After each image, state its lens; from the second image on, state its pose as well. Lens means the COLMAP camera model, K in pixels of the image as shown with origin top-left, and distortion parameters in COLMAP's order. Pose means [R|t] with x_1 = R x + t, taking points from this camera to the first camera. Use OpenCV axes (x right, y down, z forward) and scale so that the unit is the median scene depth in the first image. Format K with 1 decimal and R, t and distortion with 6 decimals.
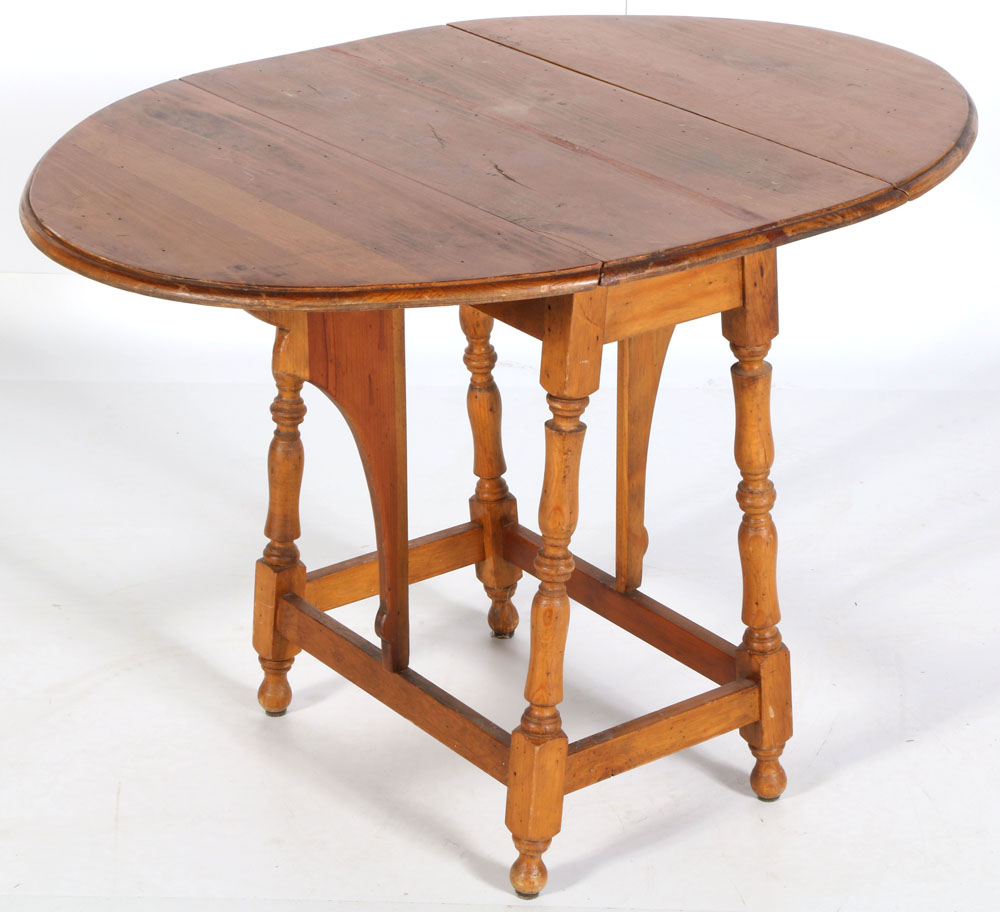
lens RADIAL K [[2845.4, 0, 500.3], [0, 2845.4, 457.4], [0, 0, 1]] dist [0.194484, 0.000000]
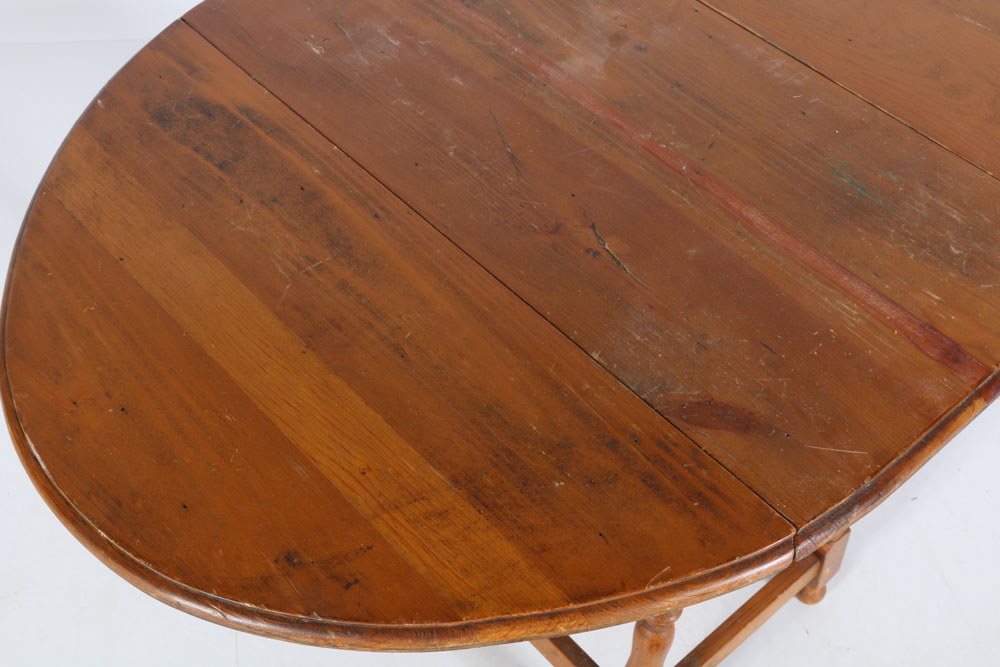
lens RADIAL K [[1255.6, 0, 499.7], [0, 1255.6, 330.3], [0, 0, 1]] dist [-0.002814, 0.000000]
pose [[0.996292, -0.079804, 0.032161, -0.040053], [0.055827, 0.884007, 0.464128, -0.234772], [-0.065470, -0.460611, 0.885184, 0.664539]]
